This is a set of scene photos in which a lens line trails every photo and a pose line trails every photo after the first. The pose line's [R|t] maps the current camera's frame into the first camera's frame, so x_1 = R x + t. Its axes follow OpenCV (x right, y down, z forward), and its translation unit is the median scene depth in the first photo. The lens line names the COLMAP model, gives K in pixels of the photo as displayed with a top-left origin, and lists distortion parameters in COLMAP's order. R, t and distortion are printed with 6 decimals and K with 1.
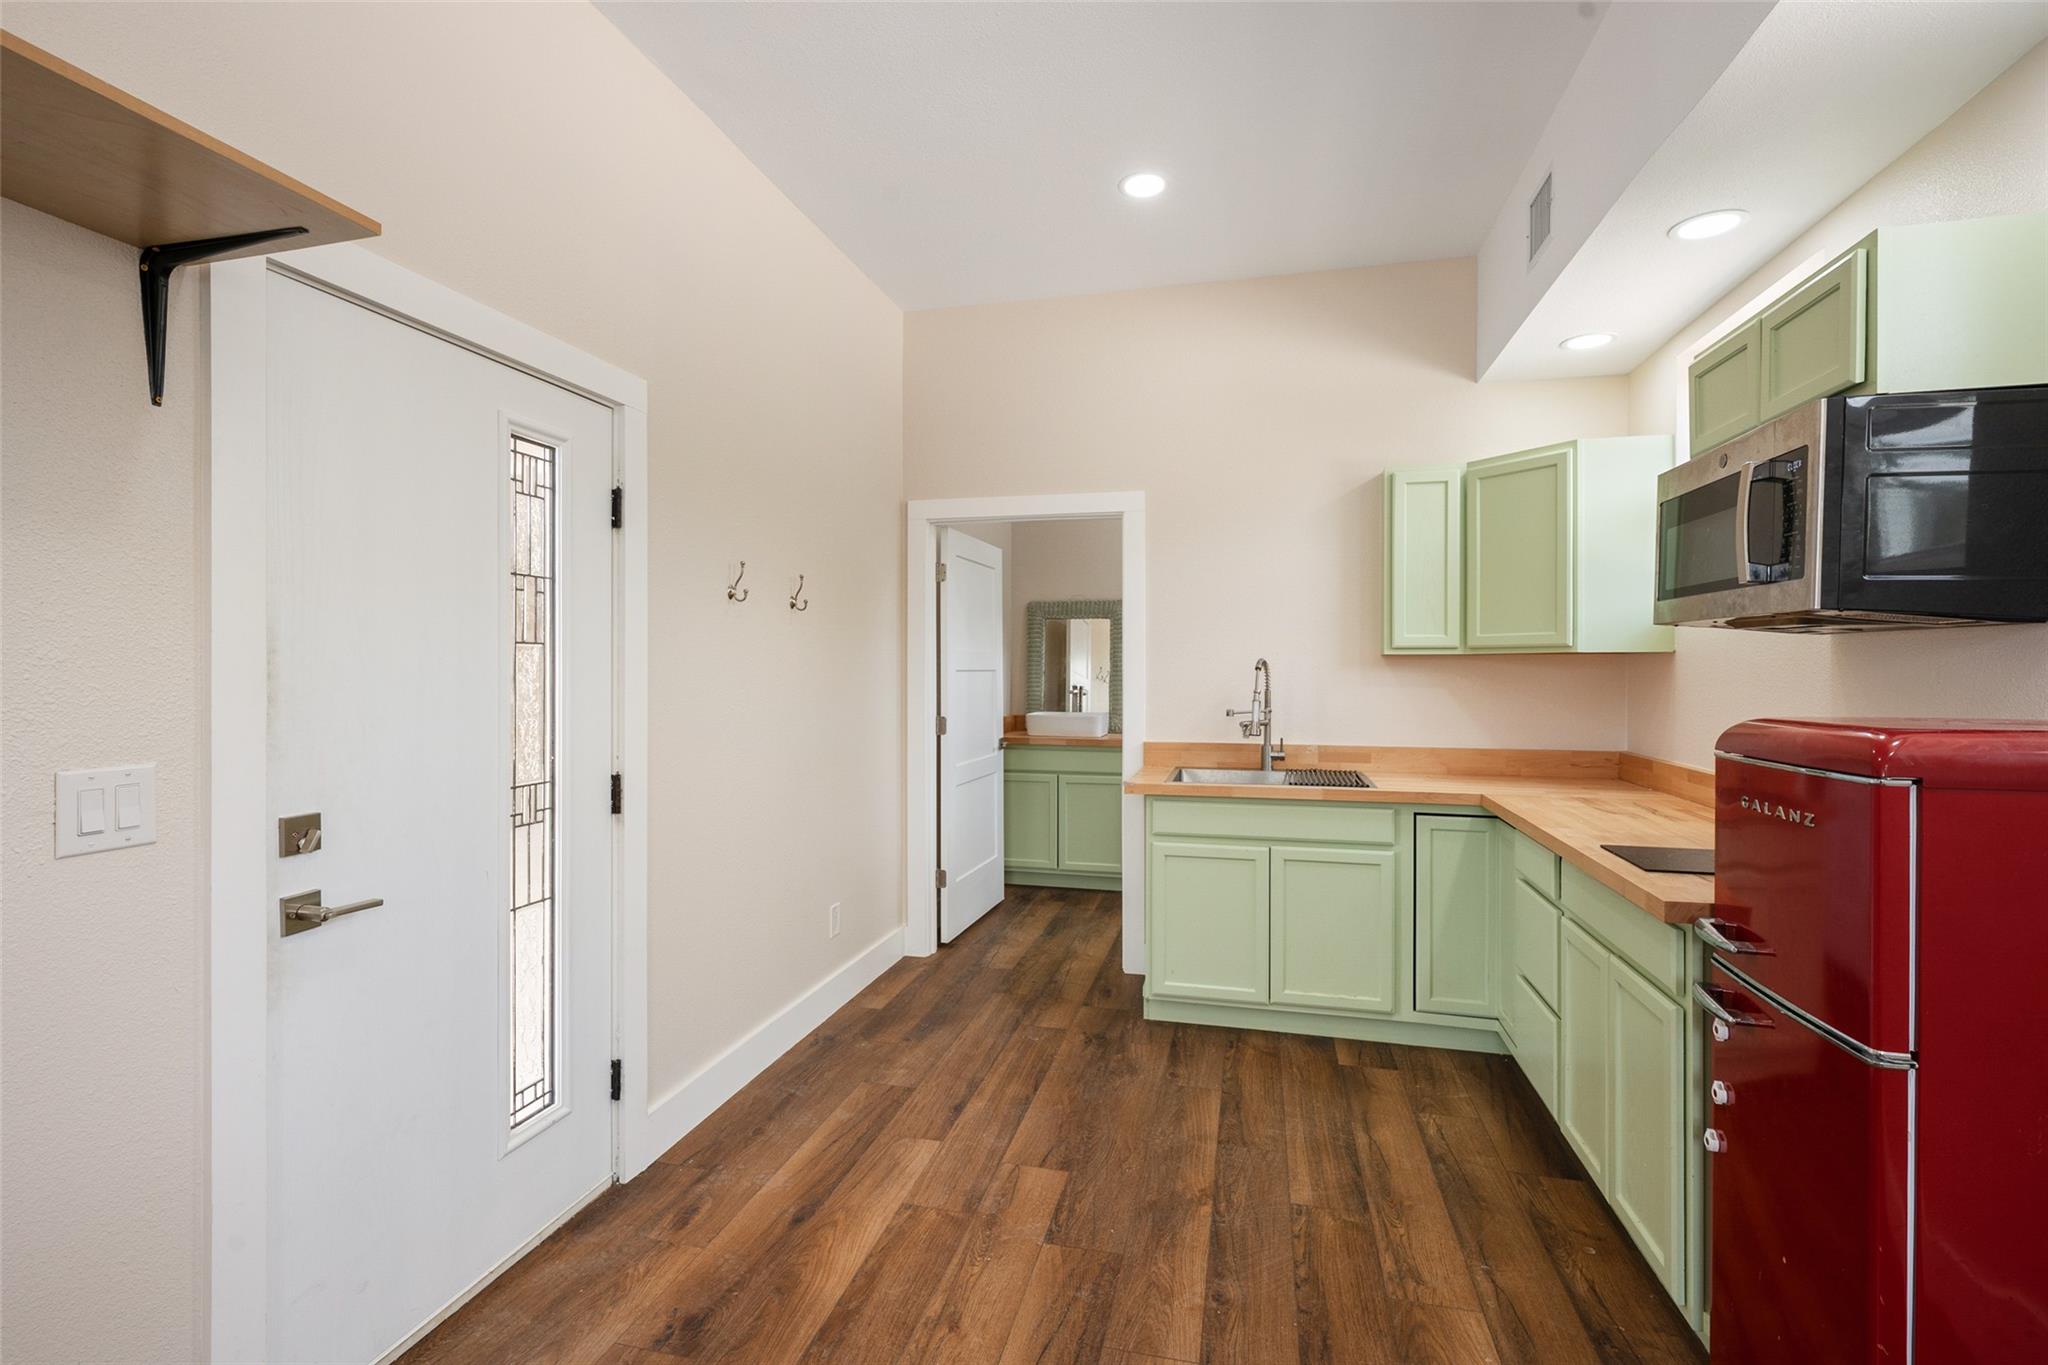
lens RADIAL K [[954.4, 0, 1024.0], [0, 954.4, 682.5], [0, 0, 1]] dist [-0.000287, 0.000011]
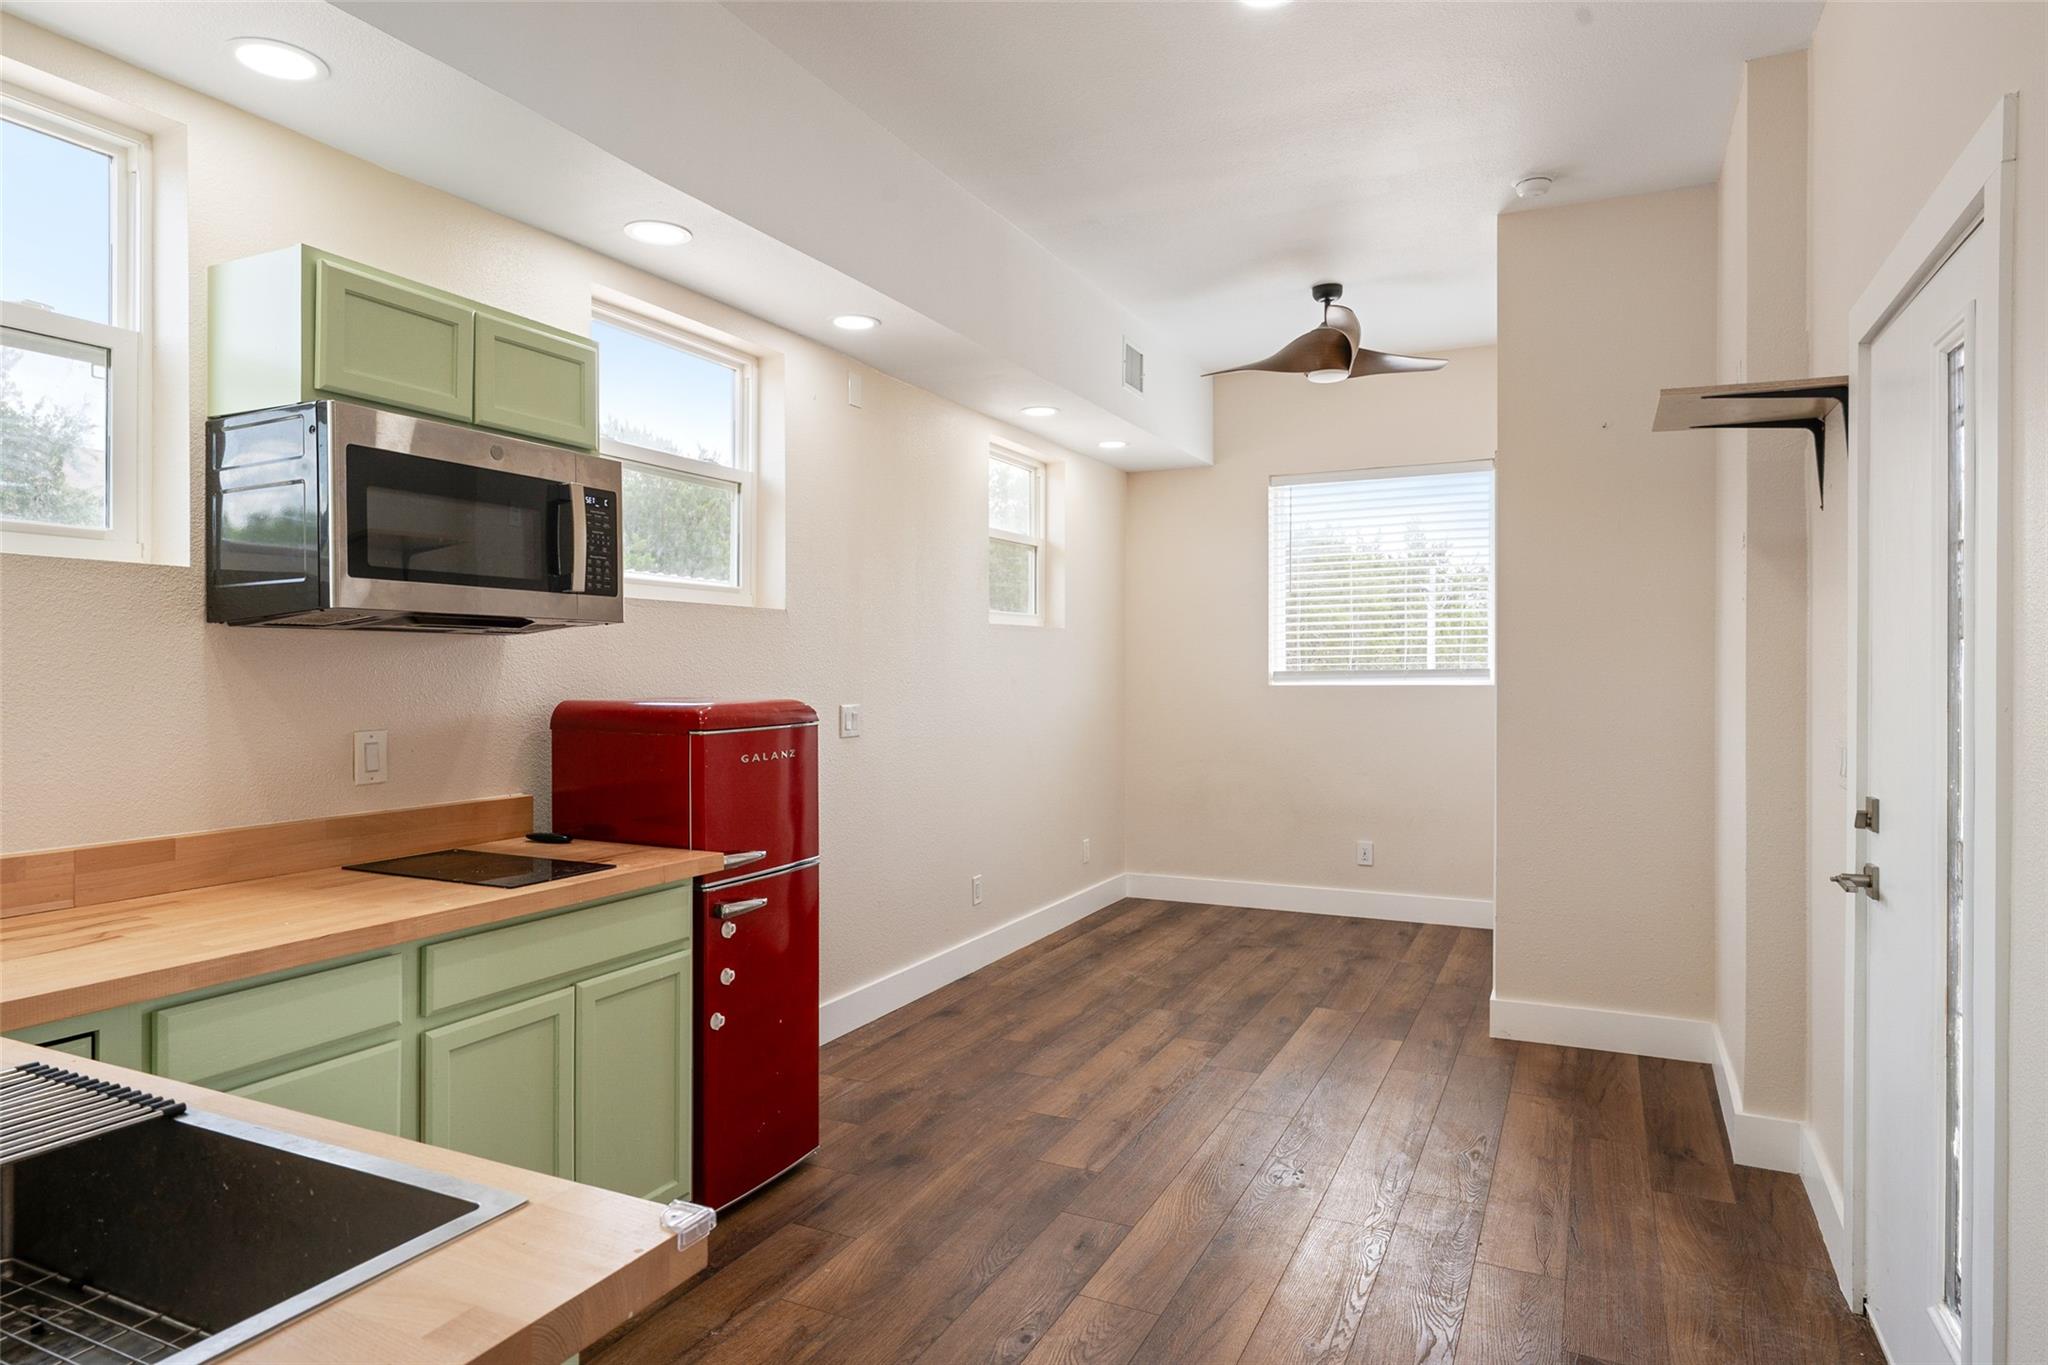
lens RADIAL K [[1213.7, 0, 1024.0], [0, 1213.7, 682.5], [0, 0, 1]] dist [-0.000506, -0.000098]
pose [[-0.979120, -0.006246, 0.203187, -0.020931], [0.000277, 0.999486, 0.032060, -0.024819], [-0.203283, 0.031447, -0.978615, 1.289670]]
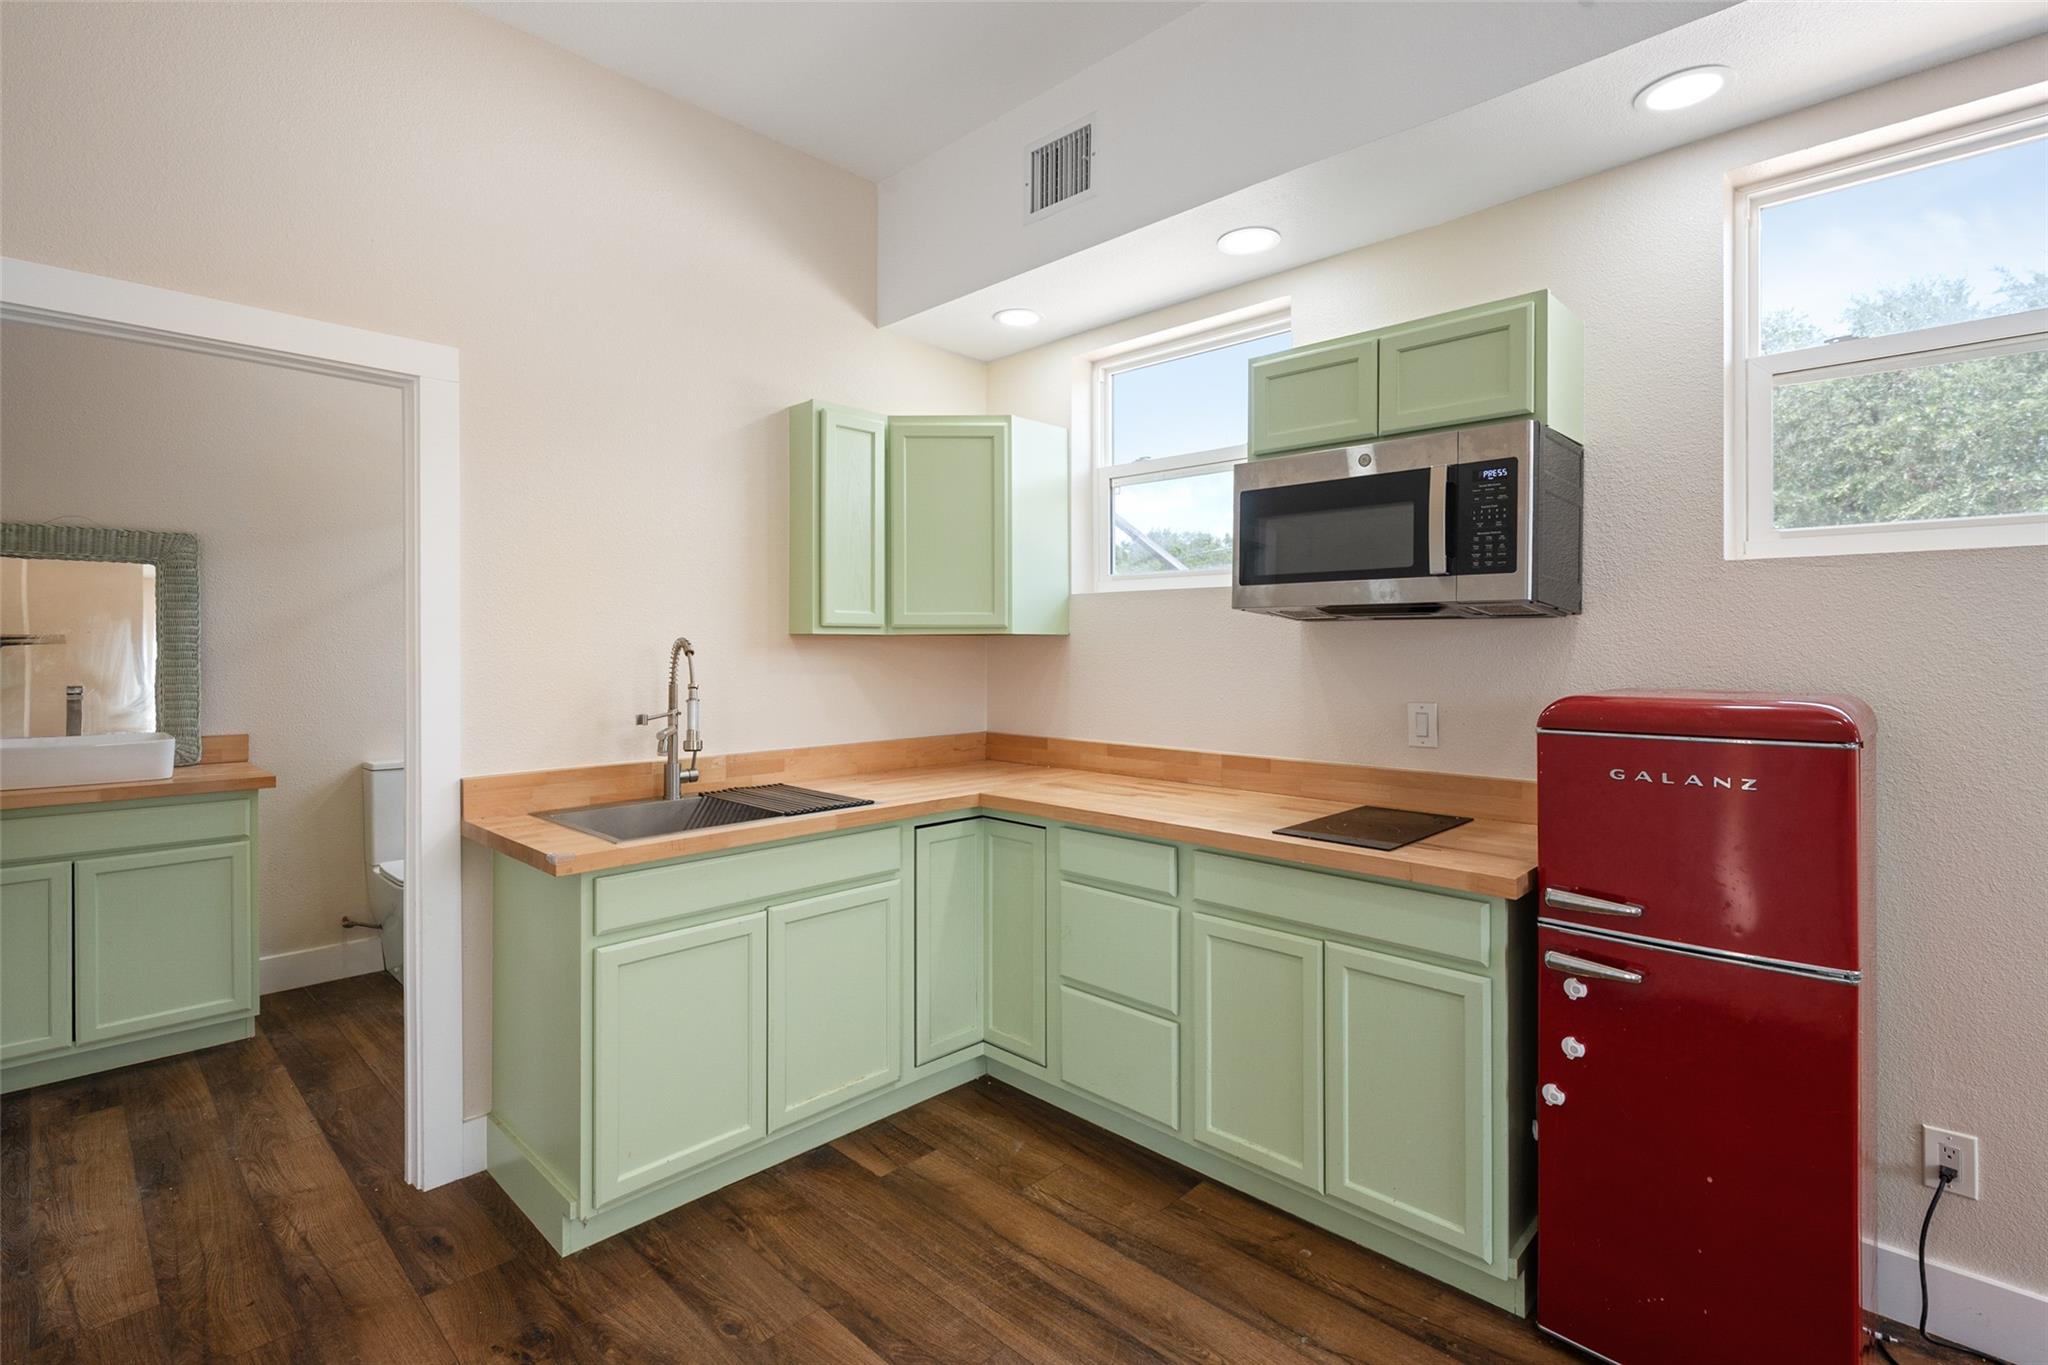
lens RADIAL K [[949.4, 0, 1027.1], [0, 949.4, 656.7], [0, 0, 1]] dist [0.000448, -0.000058]
pose [[0.498440, -0.009442, 0.866873, -0.244160], [0.015312, 0.999881, 0.002086, -0.010130], [-0.866789, 0.012233, 0.498525, 0.490248]]
